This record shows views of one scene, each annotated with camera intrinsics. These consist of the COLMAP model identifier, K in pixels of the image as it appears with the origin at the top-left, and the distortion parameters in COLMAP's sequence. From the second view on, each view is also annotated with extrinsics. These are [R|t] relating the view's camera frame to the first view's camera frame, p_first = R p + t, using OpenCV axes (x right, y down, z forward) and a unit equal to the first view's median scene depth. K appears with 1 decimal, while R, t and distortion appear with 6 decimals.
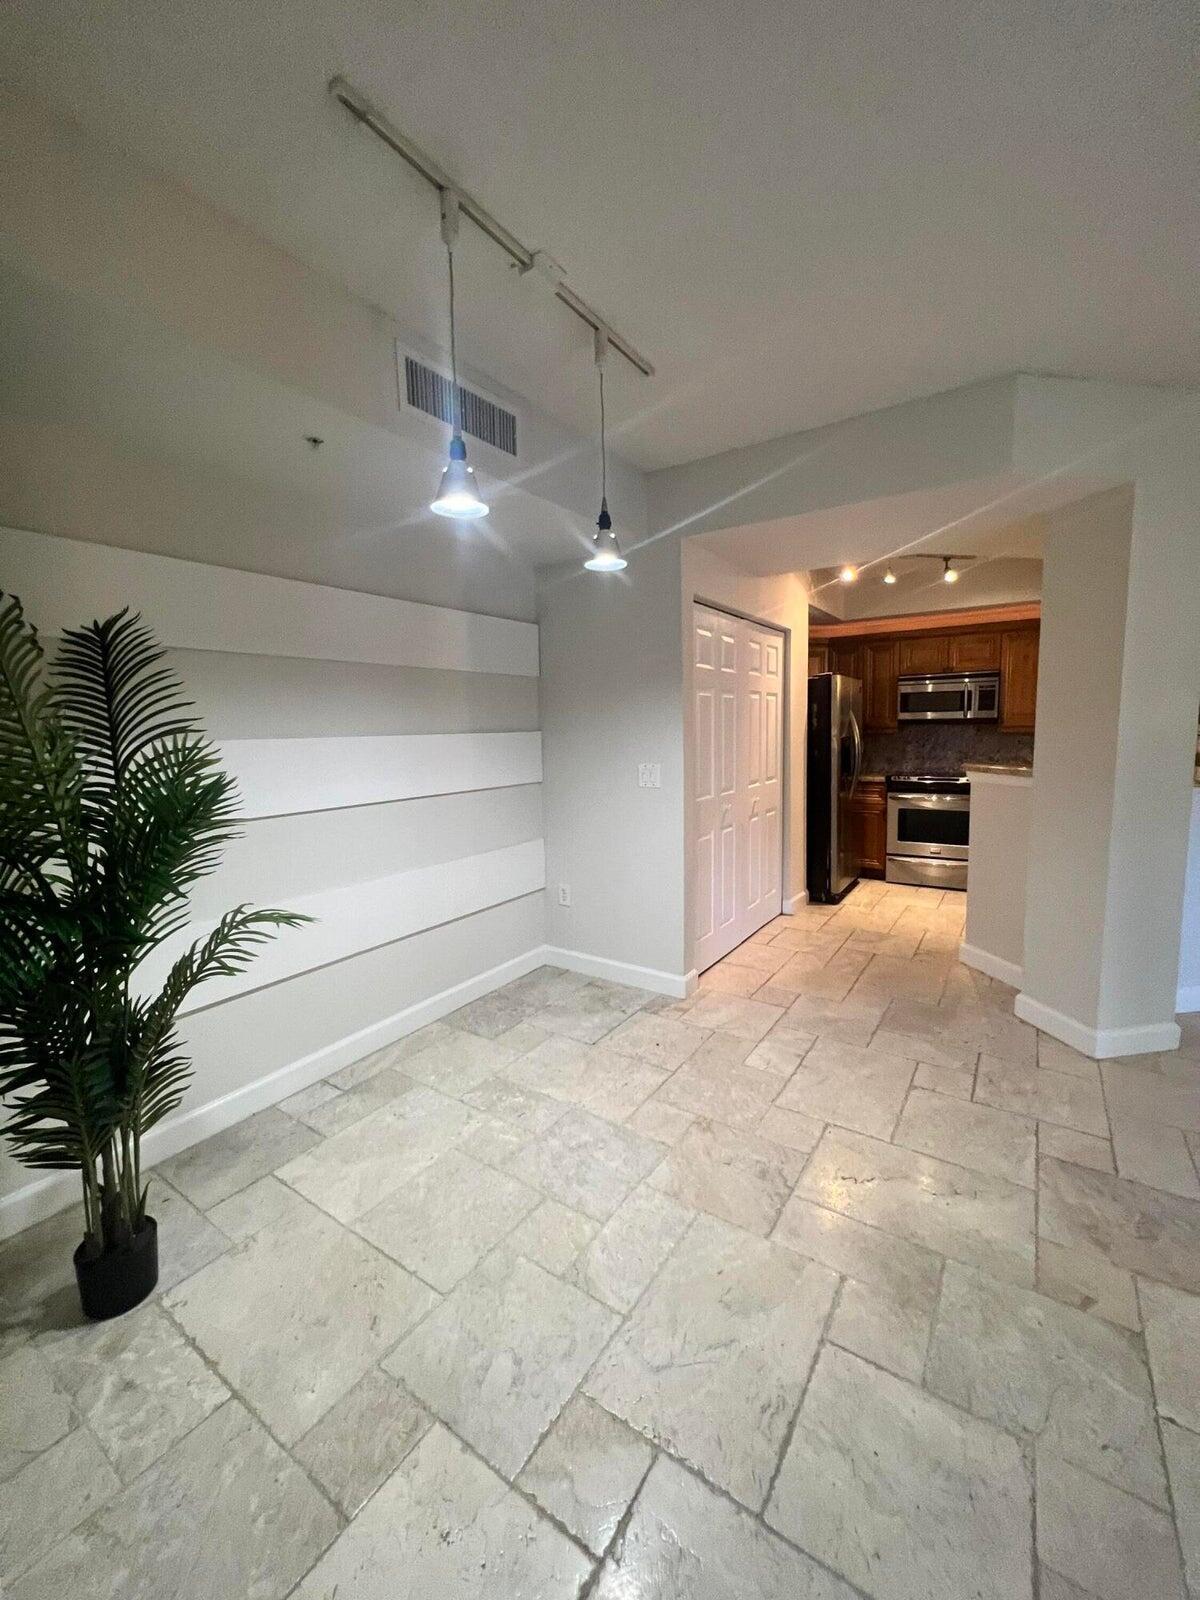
lens RADIAL K [[639.1, 0, 600.3], [0, 639.1, 792.5], [0, 0, 1]] dist [-0.003429, 0.000846]
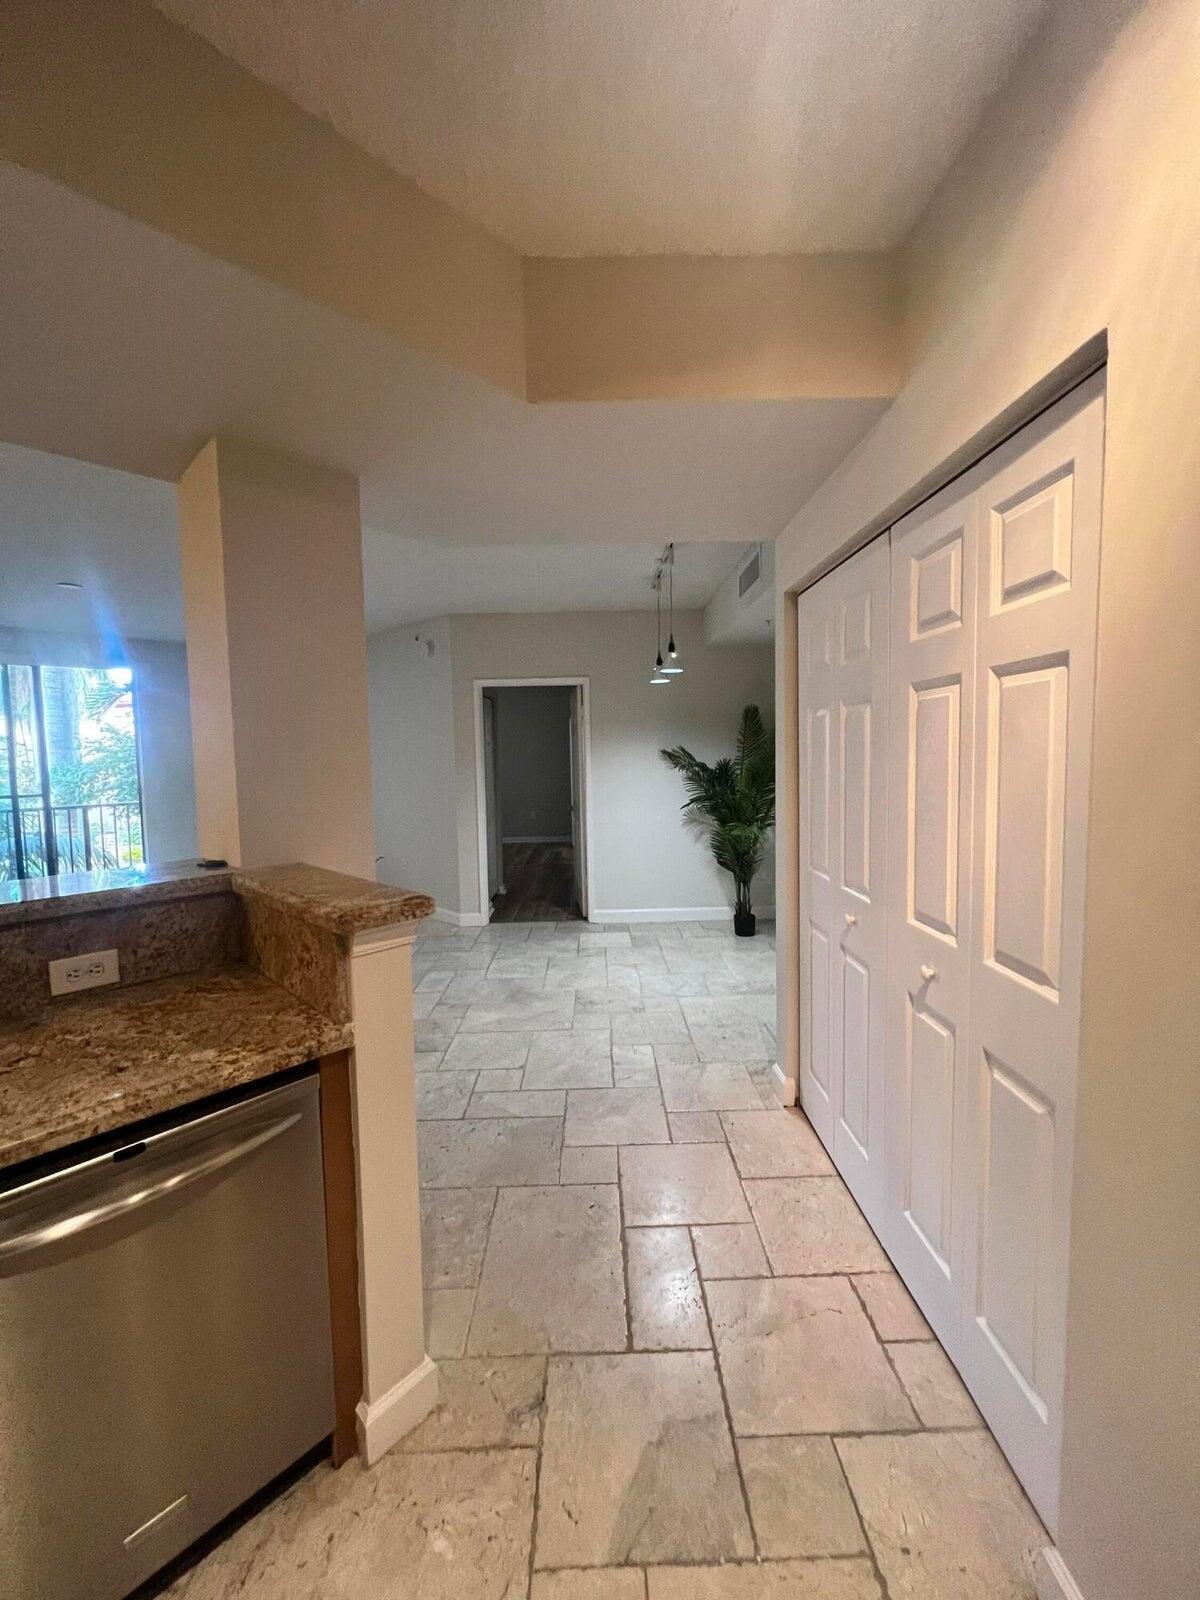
lens RADIAL K [[639.1, 0, 602.5], [0, 639.1, 792.1], [0, 0, 1]] dist [-0.003429, 0.000846]
pose [[-0.818063, 0.071949, -0.570611, 1.114336], [-0.023228, 0.987201, 0.157778, -0.270351], [0.574660, 0.142327, -0.805921, 2.172523]]
